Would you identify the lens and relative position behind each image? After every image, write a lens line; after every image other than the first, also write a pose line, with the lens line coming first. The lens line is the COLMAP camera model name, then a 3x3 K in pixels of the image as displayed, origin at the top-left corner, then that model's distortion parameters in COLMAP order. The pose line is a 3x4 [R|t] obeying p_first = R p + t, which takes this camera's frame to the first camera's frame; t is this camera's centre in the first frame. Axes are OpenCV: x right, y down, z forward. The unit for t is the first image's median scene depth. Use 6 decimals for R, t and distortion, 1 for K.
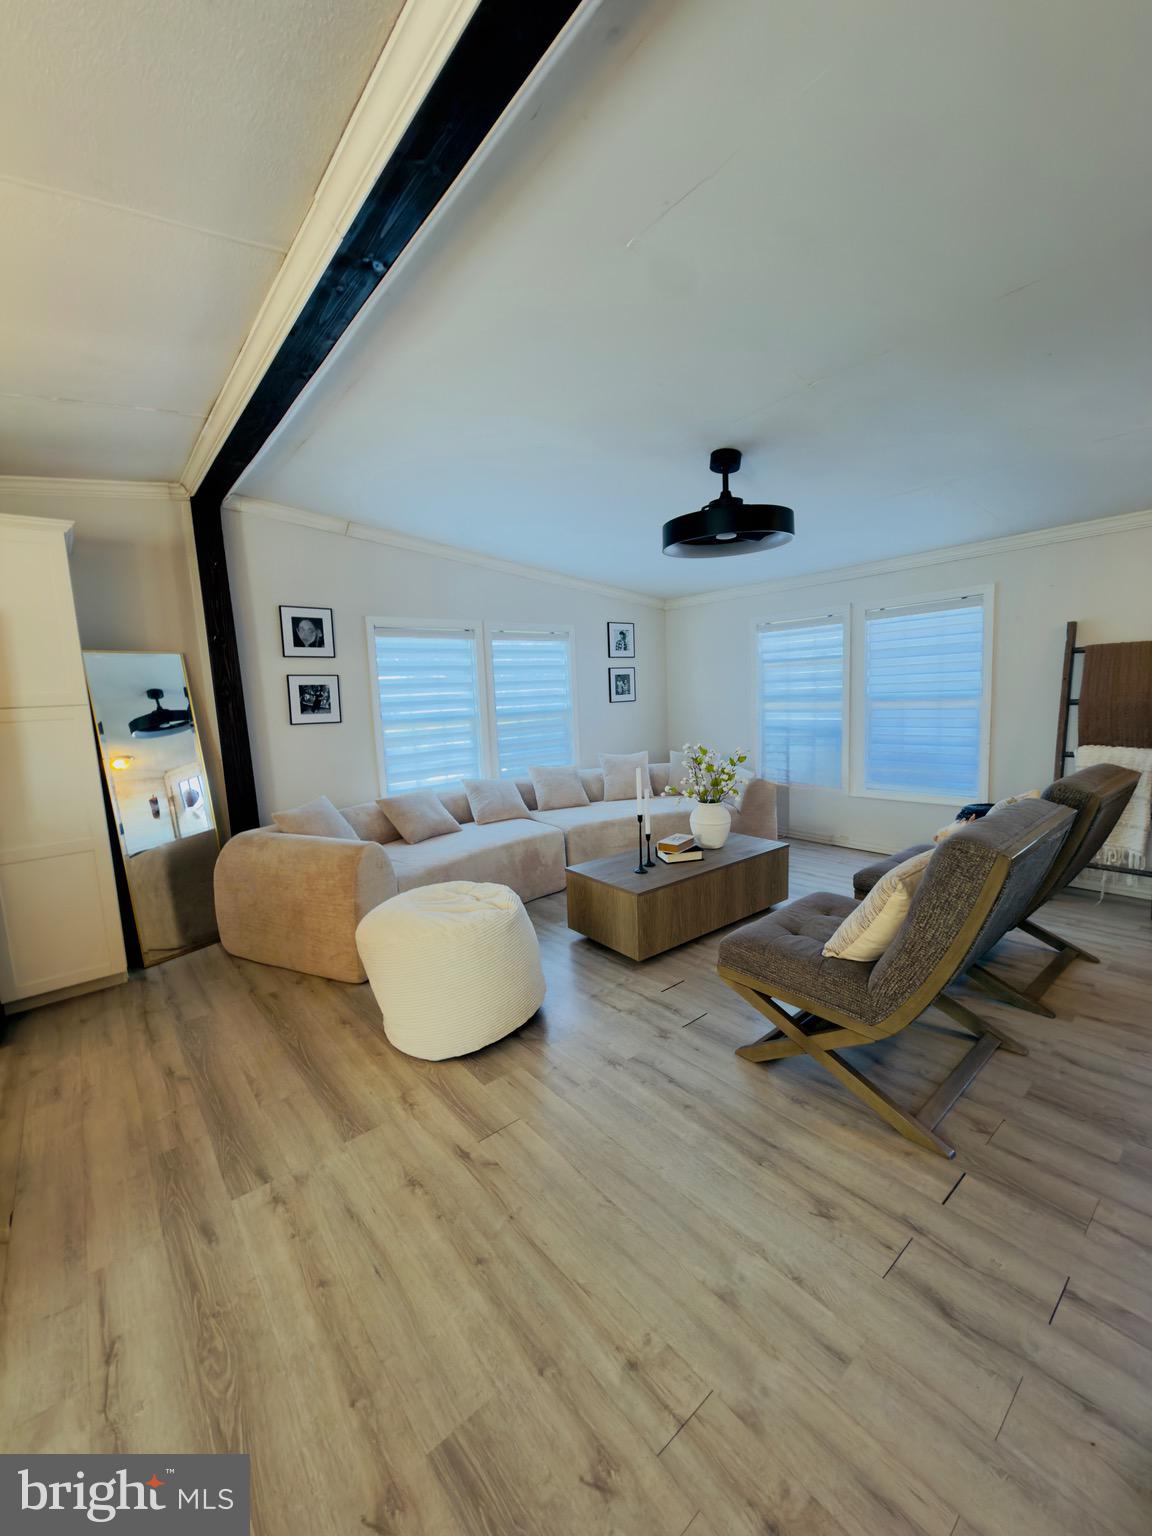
lens RADIAL K [[613.6, 0, 578.7], [0, 613.6, 766.2], [0, 0, 1]] dist [-0.000042, -0.000305]
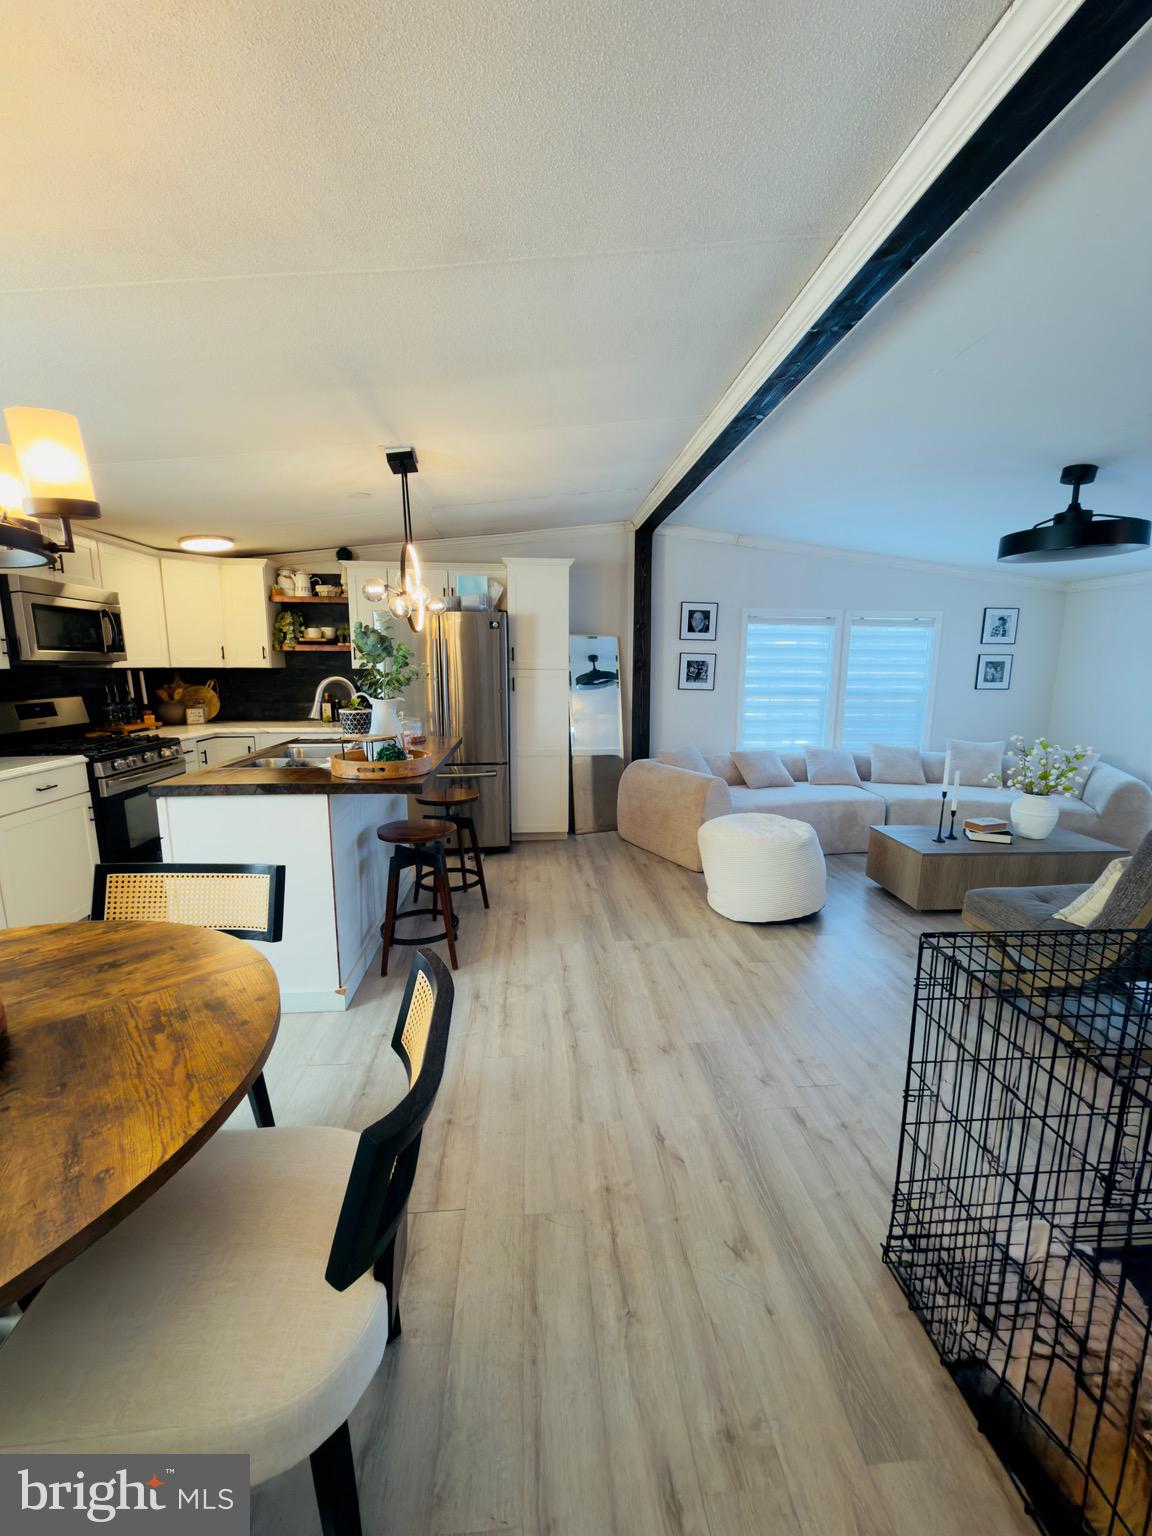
lens RADIAL K [[613.6, 0, 578.6], [0, 613.6, 765.9], [0, 0, 1]] dist [-0.000042, -0.000305]
pose [[0.821193, 0.143433, -0.552330, 0.137822], [-0.114240, 0.989624, 0.087143, 0.008713], [0.559099, -0.008463, 0.829058, -0.279060]]
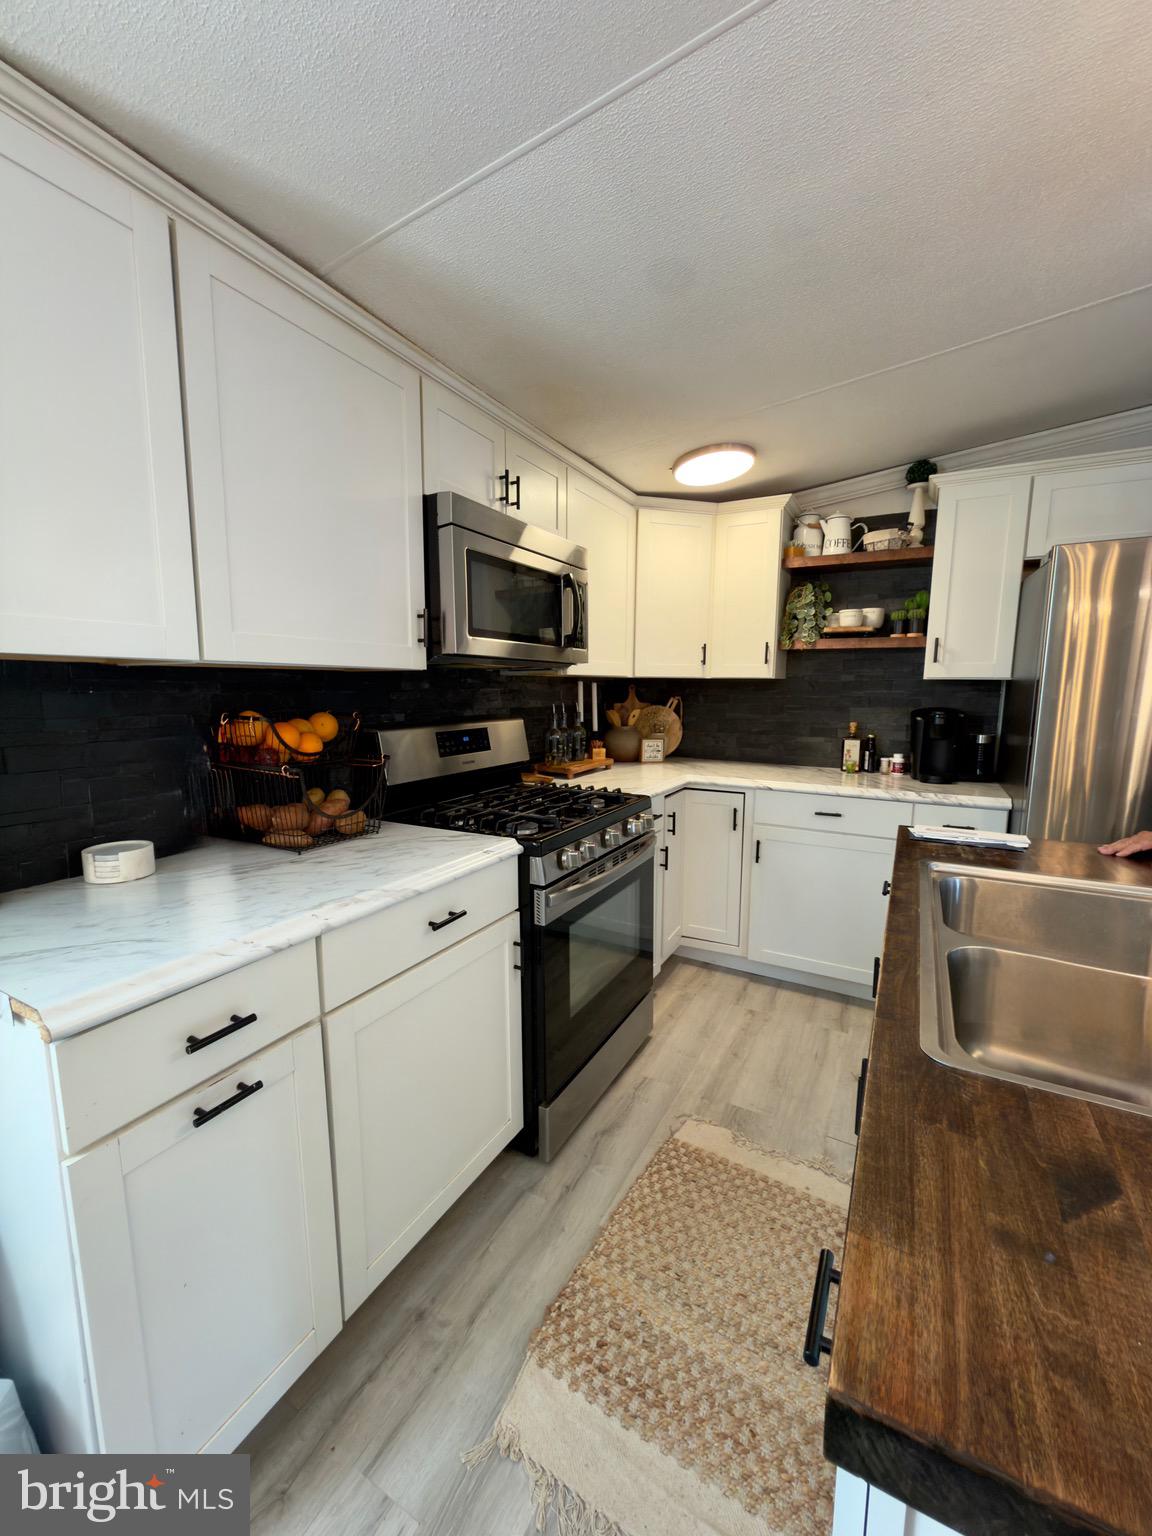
lens RADIAL K [[613.6, 0, 580.3], [0, 613.6, 767.5], [0, 0, 1]] dist [-0.000042, -0.000305]
pose [[0.371497, 0.172671, -0.912236, -0.496121], [-0.138291, 0.981884, 0.129537, 0.034970], [0.918077, 0.078031, 0.388645, -0.087434]]
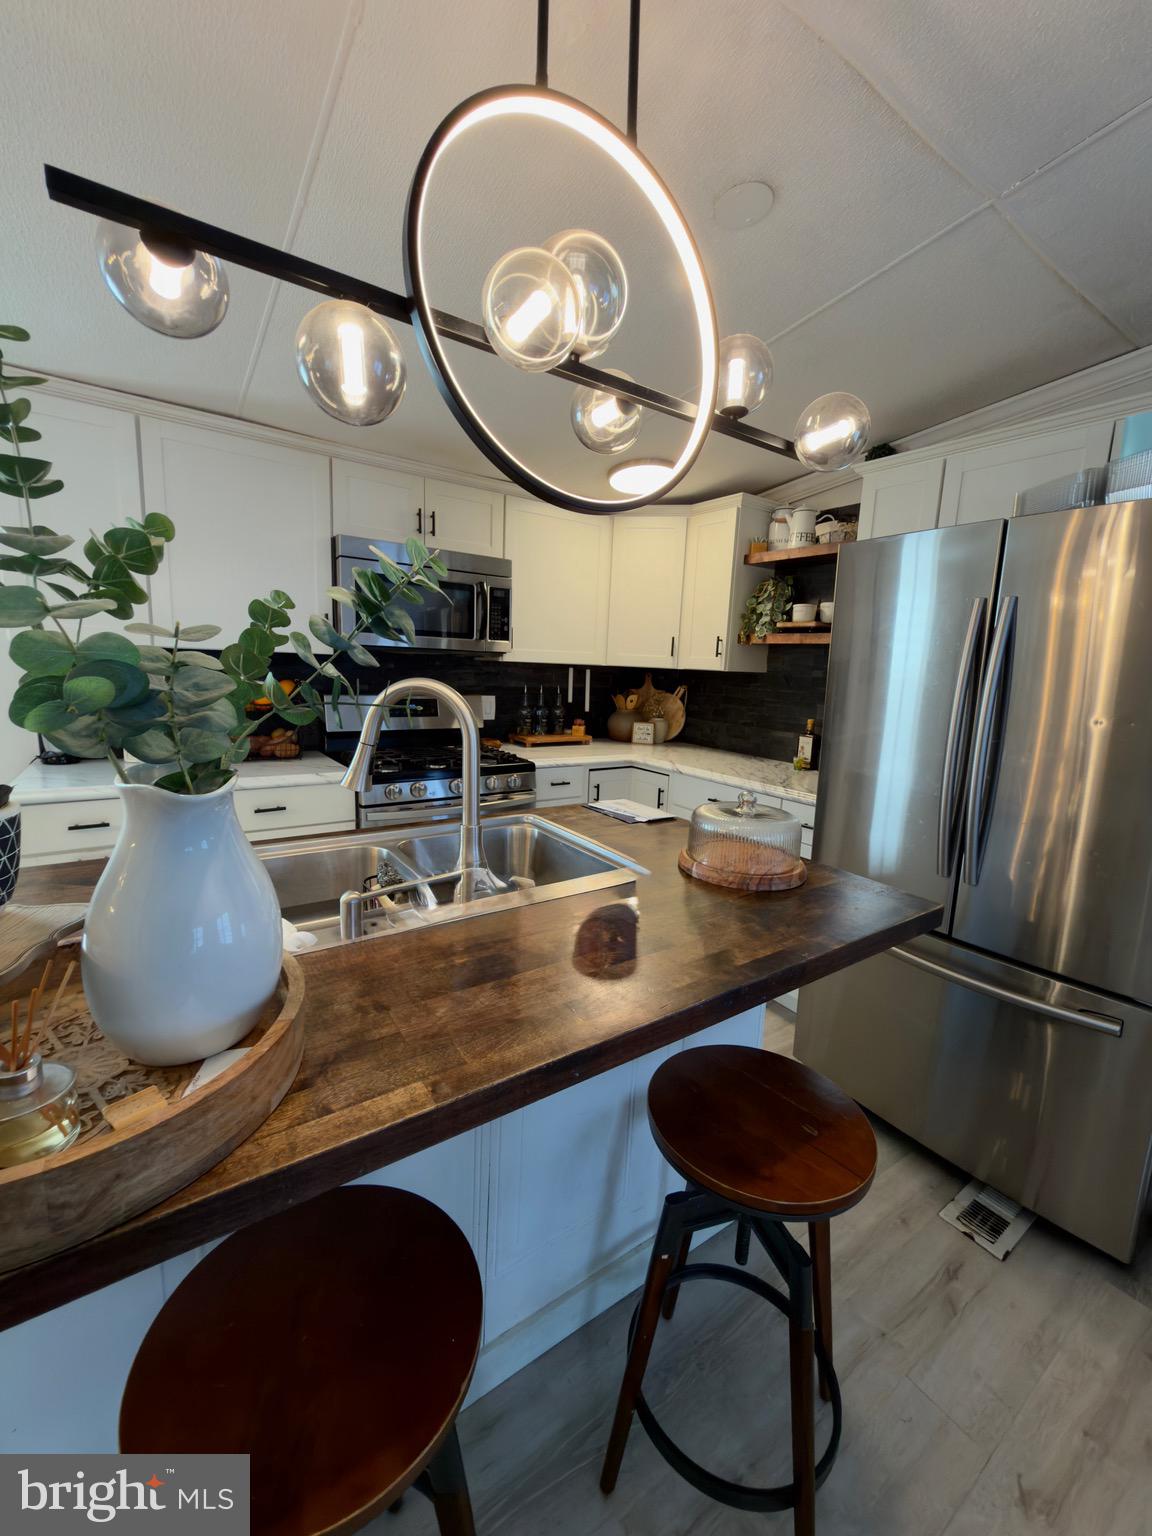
lens RADIAL K [[613.6, 0, 578.1], [0, 613.6, 763.4], [0, 0, 1]] dist [-0.000042, -0.000305]
pose [[-0.082712, 0.205141, -0.975231, -0.305293], [-0.160821, 0.963011, 0.216210, -0.035027], [0.983512, 0.174721, -0.046661, 0.295426]]
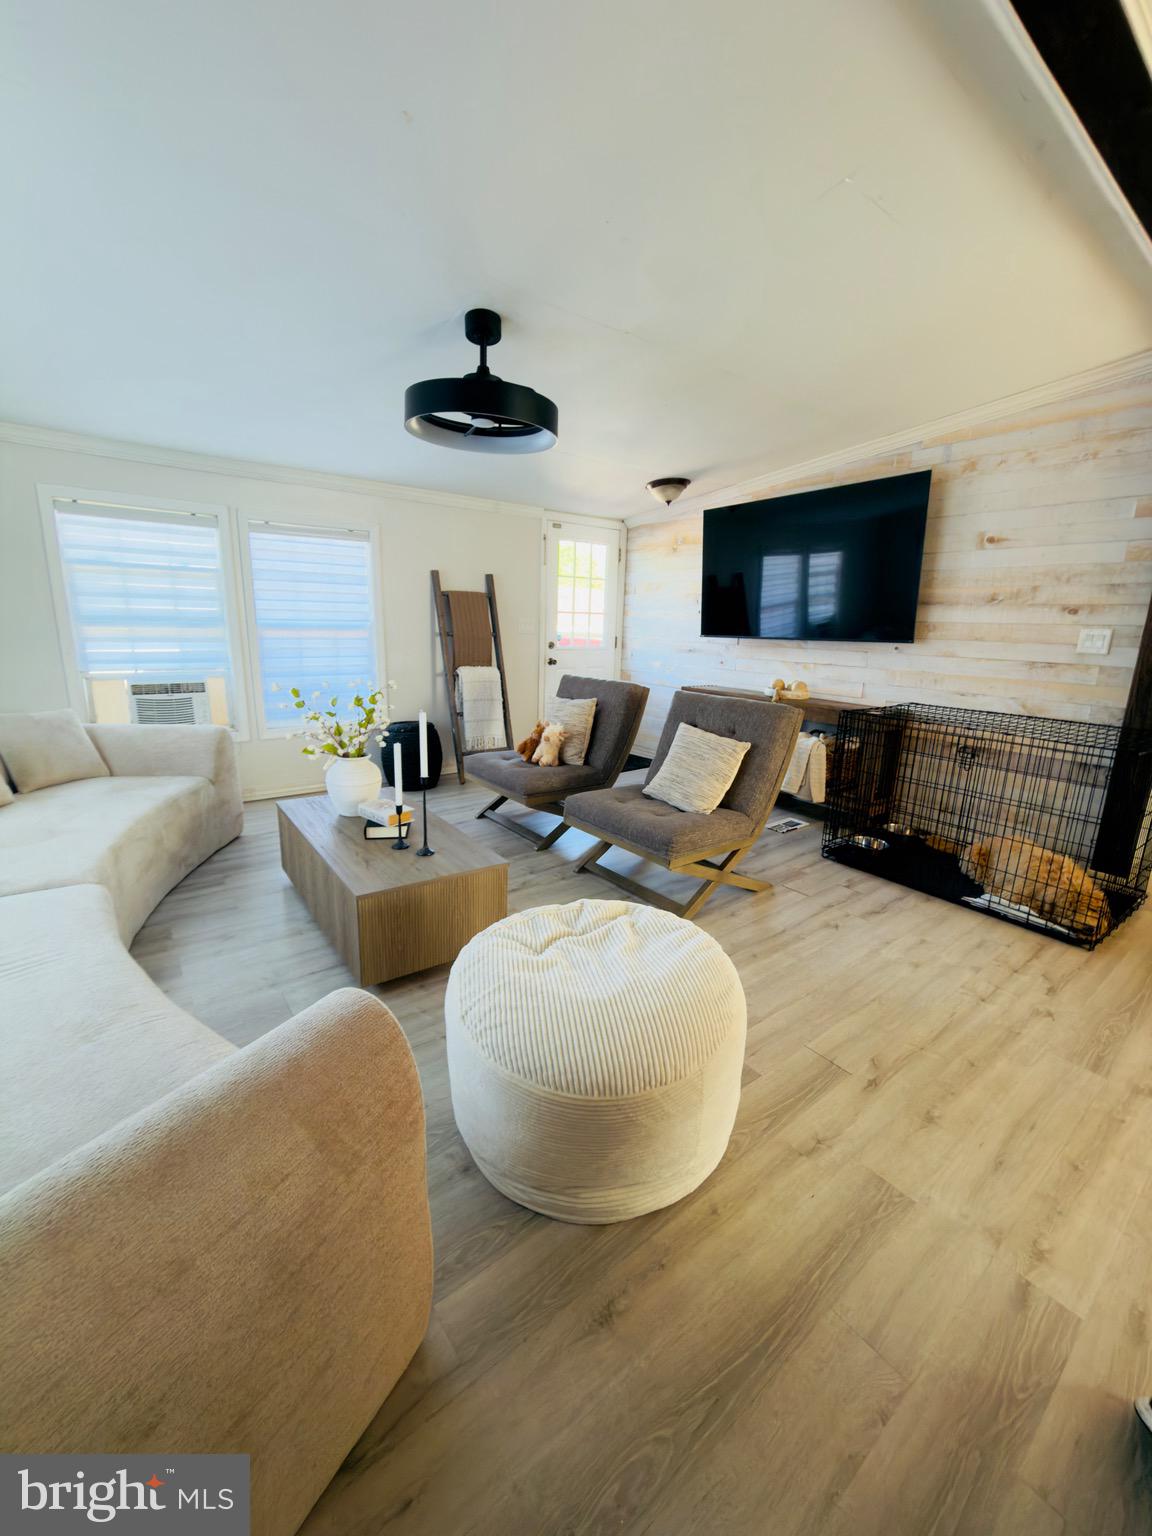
lens RADIAL K [[613.6, 0, 579.2], [0, 613.6, 769.1], [0, 0, 1]] dist [-0.000042, -0.000305]
pose [[0.027039, -0.190264, 0.981360, -0.507549], [0.091946, 0.978031, 0.187086, -0.040591], [-0.995397, 0.085173, 0.043939, 0.657356]]
